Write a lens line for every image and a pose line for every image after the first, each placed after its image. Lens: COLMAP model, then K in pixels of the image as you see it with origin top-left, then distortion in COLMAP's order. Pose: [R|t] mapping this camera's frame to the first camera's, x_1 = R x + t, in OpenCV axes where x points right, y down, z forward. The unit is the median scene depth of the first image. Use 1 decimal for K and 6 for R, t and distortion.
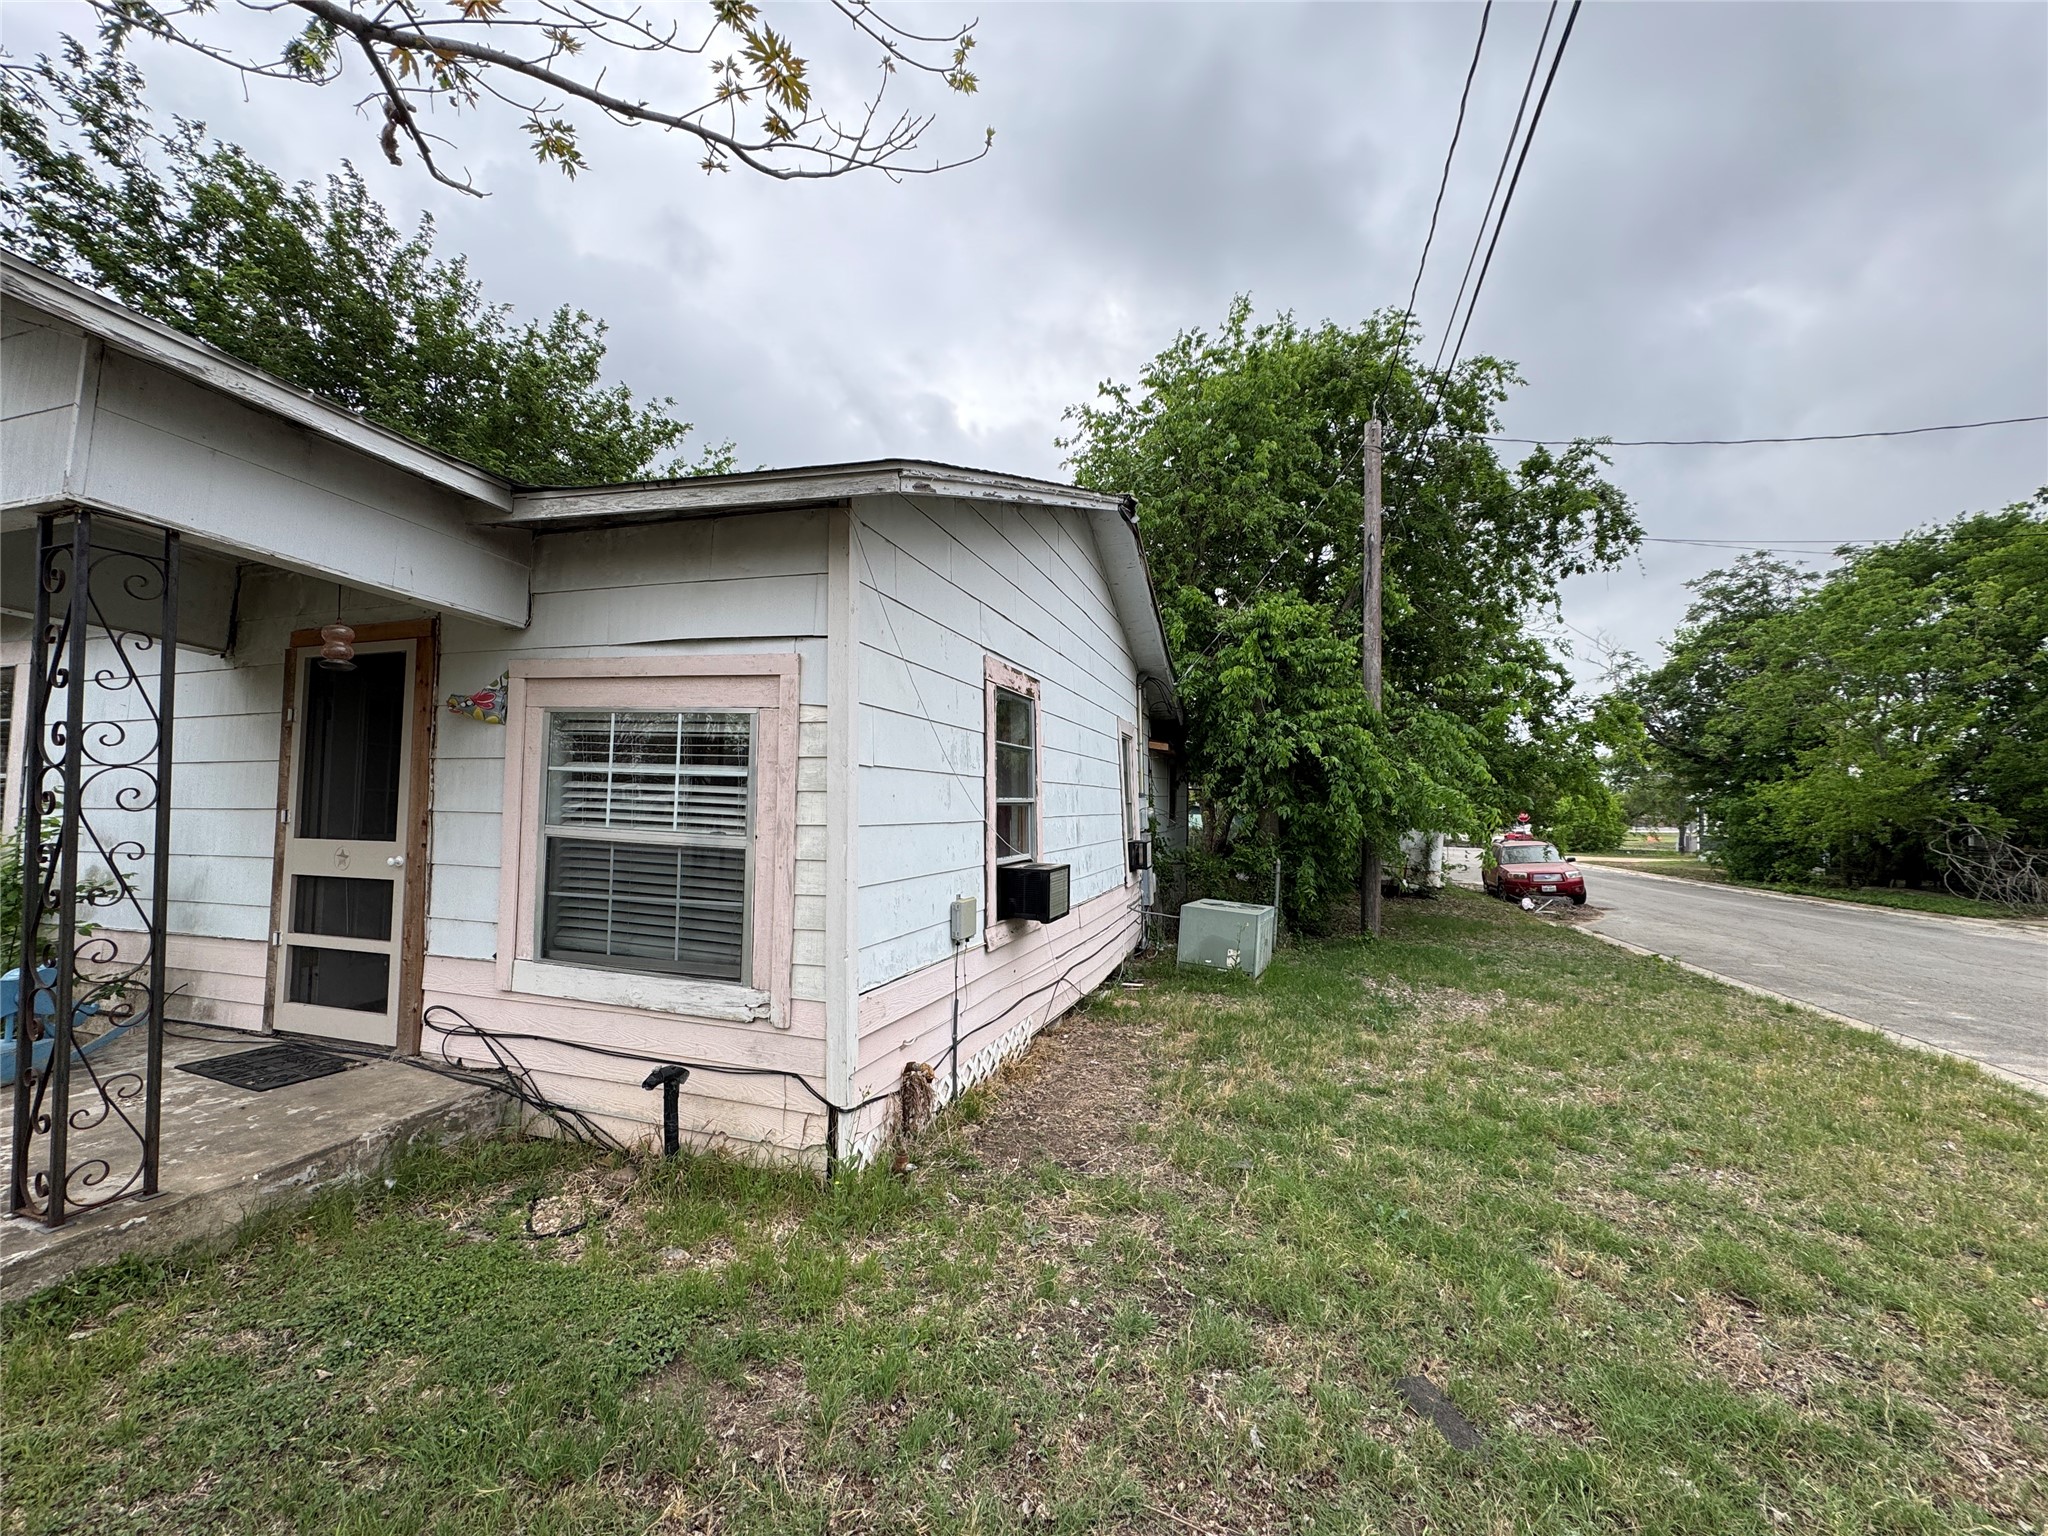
lens RADIAL K [[822.5, 0, 1024.0], [0, 822.5, 768.0], [0, 0, 1]] dist [0.000031, 0.000036]
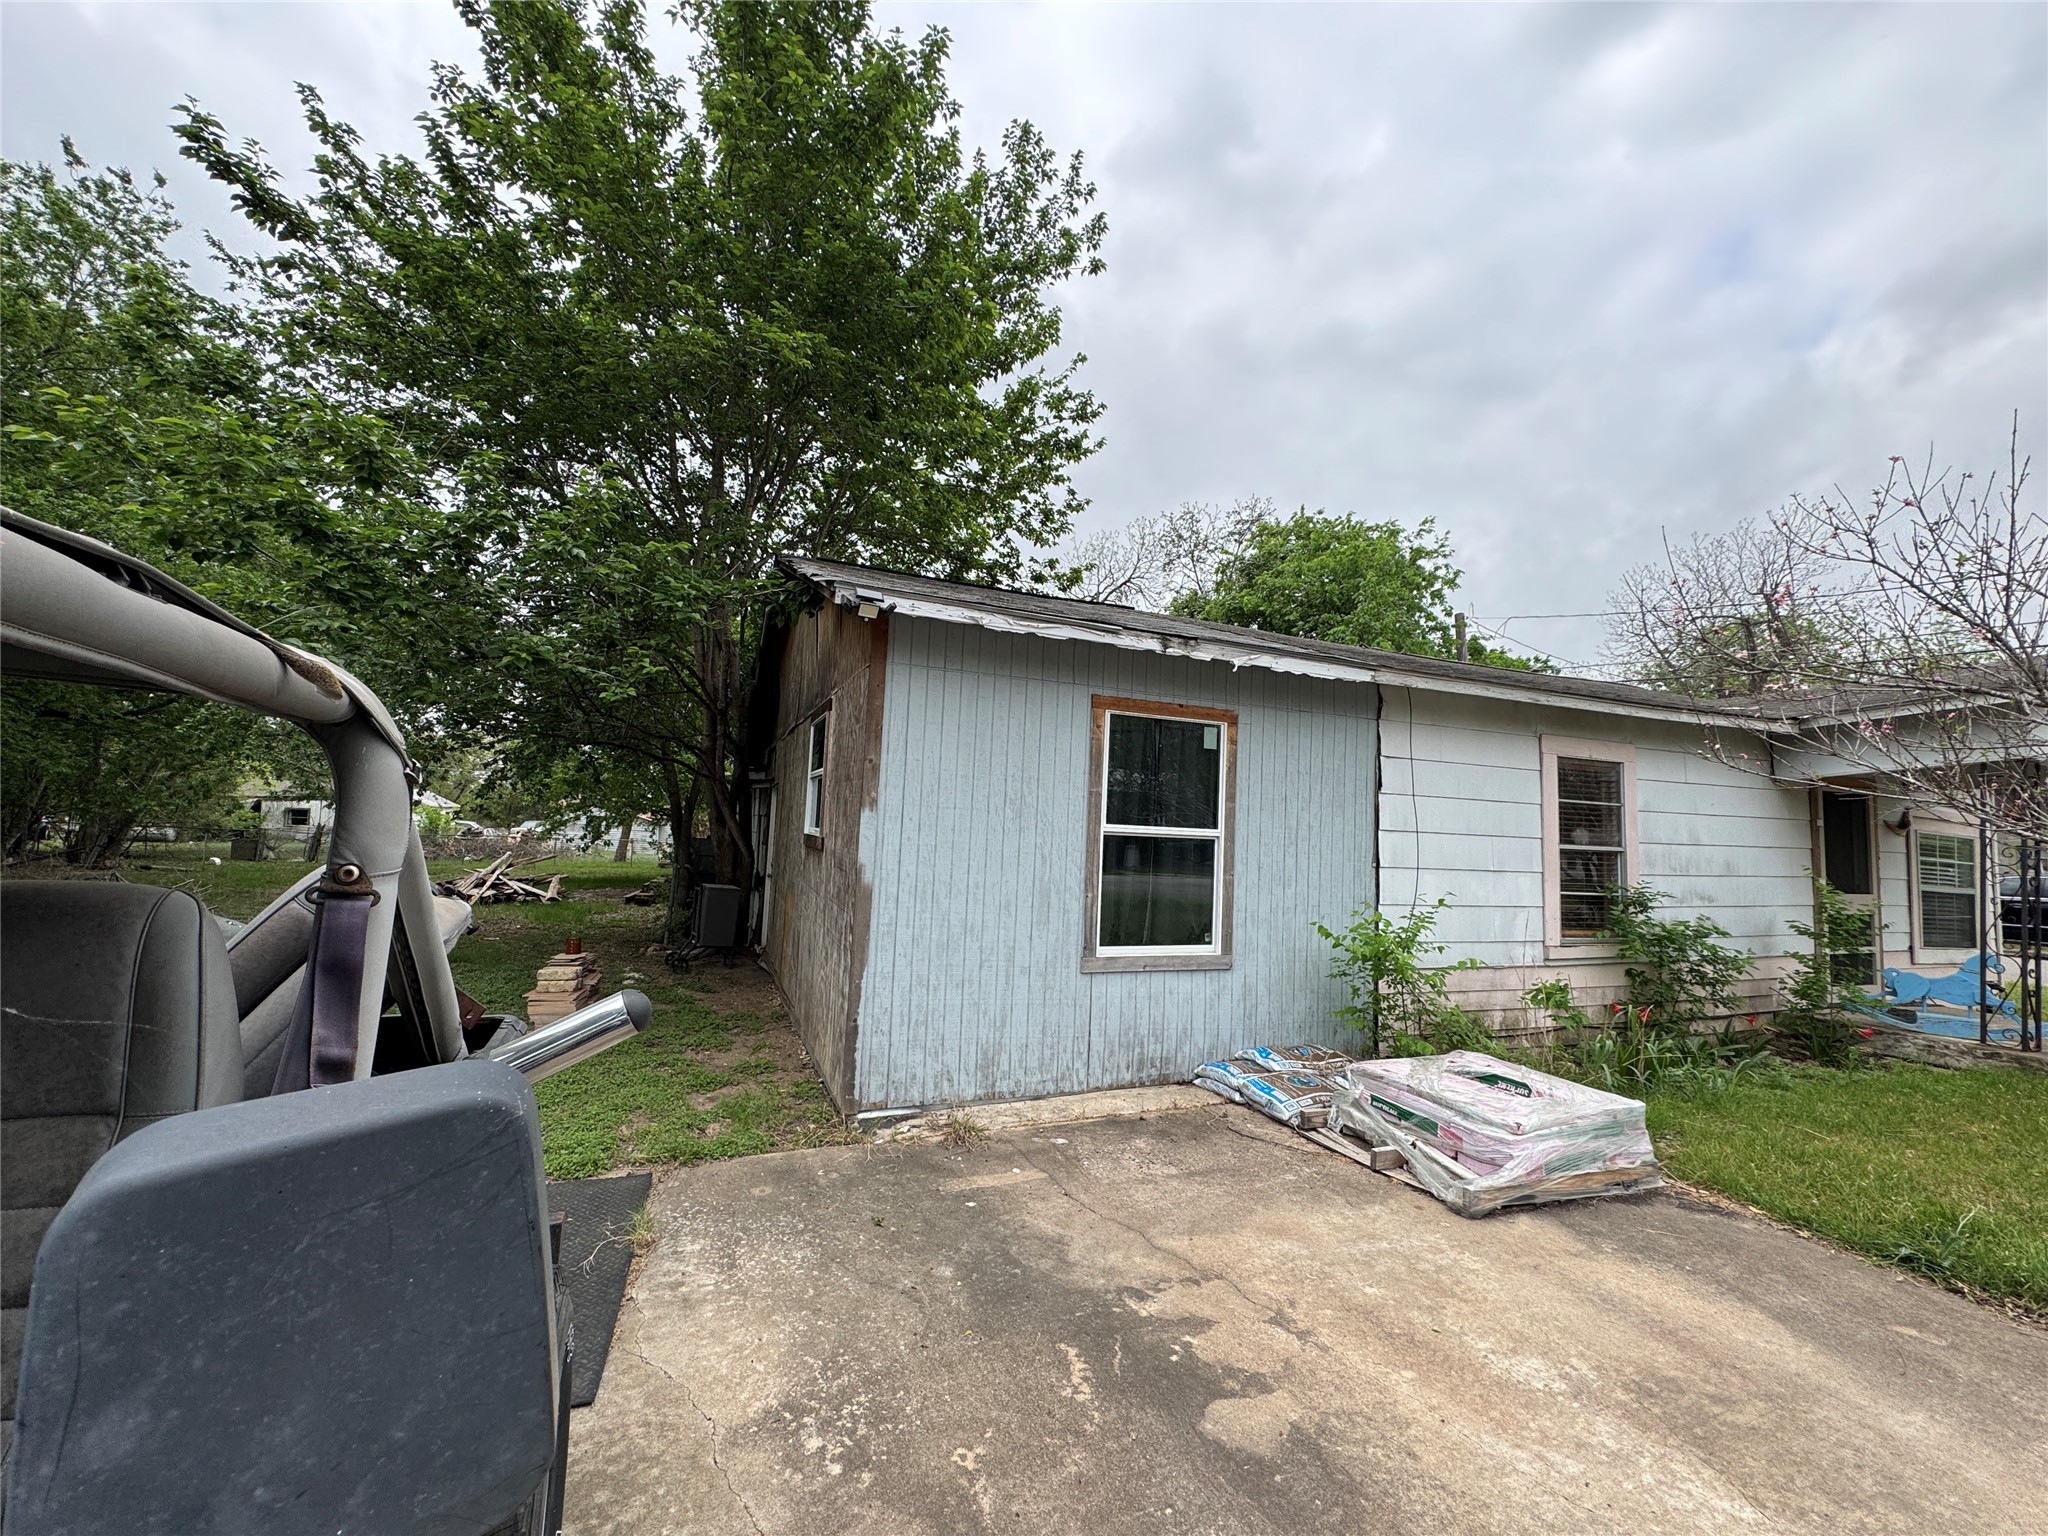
lens RADIAL K [[822.5, 0, 1024.0], [0, 822.5, 768.0], [0, 0, 1]] dist [0.000031, 0.000036]
pose [[0.771585, 0.065929, 0.632700, -3.557667], [-0.056798, 0.997782, -0.034705, -0.028743], [-0.633585, -0.009159, 0.773619, 0.774043]]
